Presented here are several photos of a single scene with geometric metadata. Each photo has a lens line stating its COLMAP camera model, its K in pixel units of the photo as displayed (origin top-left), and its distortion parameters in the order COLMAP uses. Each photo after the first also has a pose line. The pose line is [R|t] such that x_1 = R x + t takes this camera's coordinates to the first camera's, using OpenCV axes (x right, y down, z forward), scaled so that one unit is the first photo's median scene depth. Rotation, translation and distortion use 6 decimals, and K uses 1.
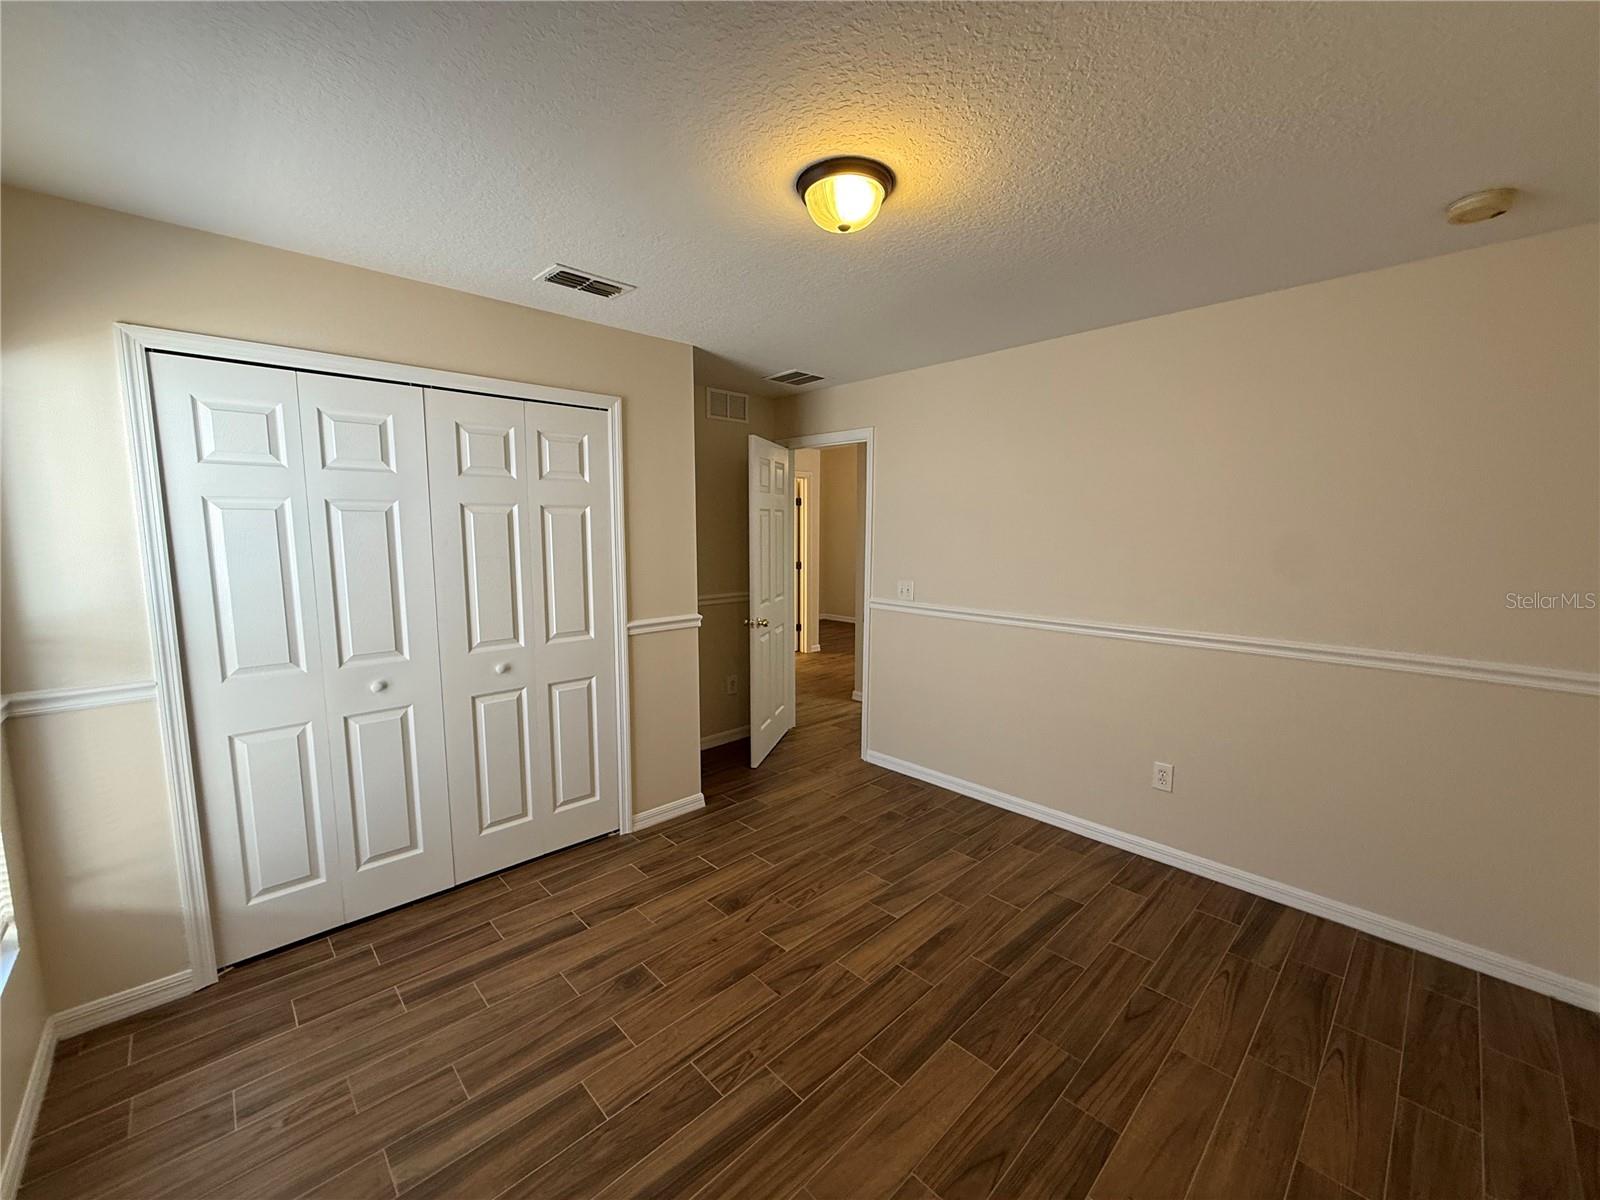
lens RADIAL K [[637.6, 0, 804.6], [0, 637.6, 591.1], [0, 0, 1]] dist [-0.000939, -0.000052]
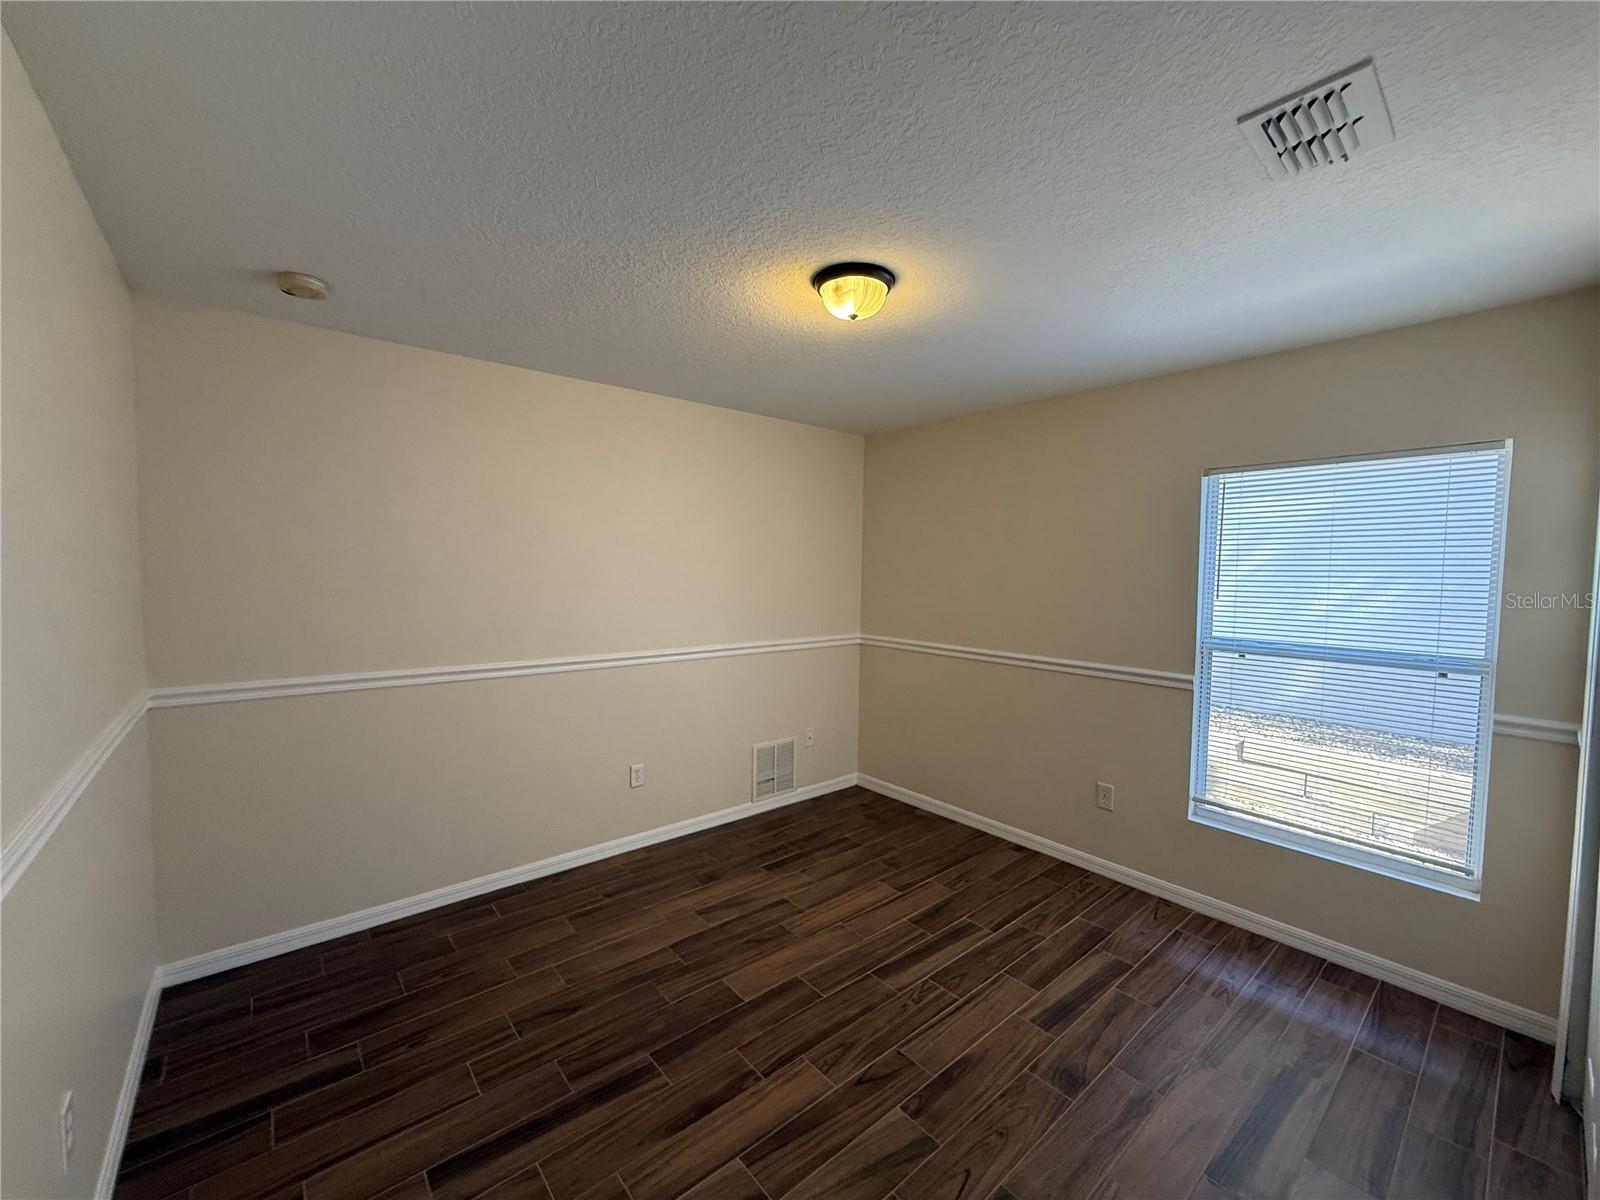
lens RADIAL K [[637.6, 0, 798.3], [0, 637.6, 603.1], [0, 0, 1]] dist [-0.000939, -0.000052]
pose [[-0.997408, -0.019642, 0.069220, 0.052212], [-0.008351, 0.987119, 0.159768, -0.171323], [-0.071466, 0.158776, -0.984725, 1.660570]]
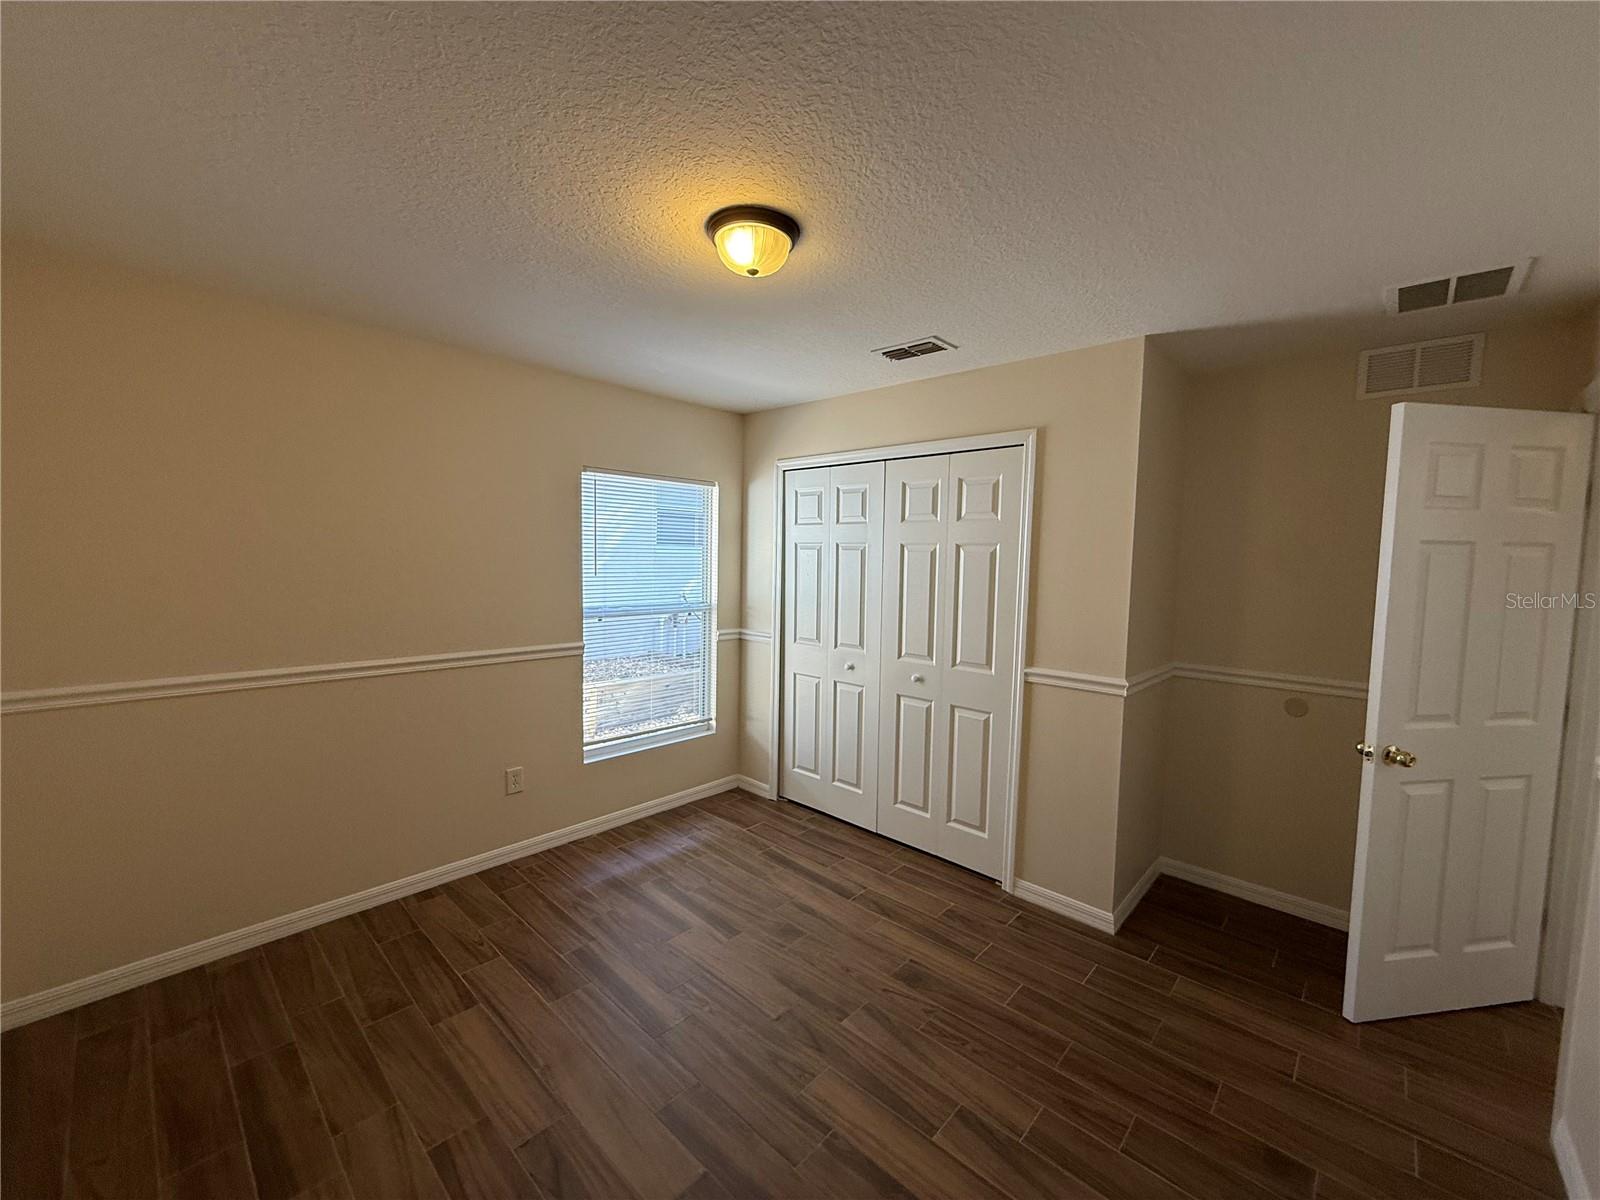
lens RADIAL K [[637.6, 0, 790.7], [0, 637.6, 593.1], [0, 0, 1]] dist [-0.000939, -0.000052]
pose [[0.045029, 0.055375, -0.997450, 0.834865], [-0.123572, 0.991103, 0.049444, -0.081633], [0.991313, 0.121030, 0.051472, 0.796013]]
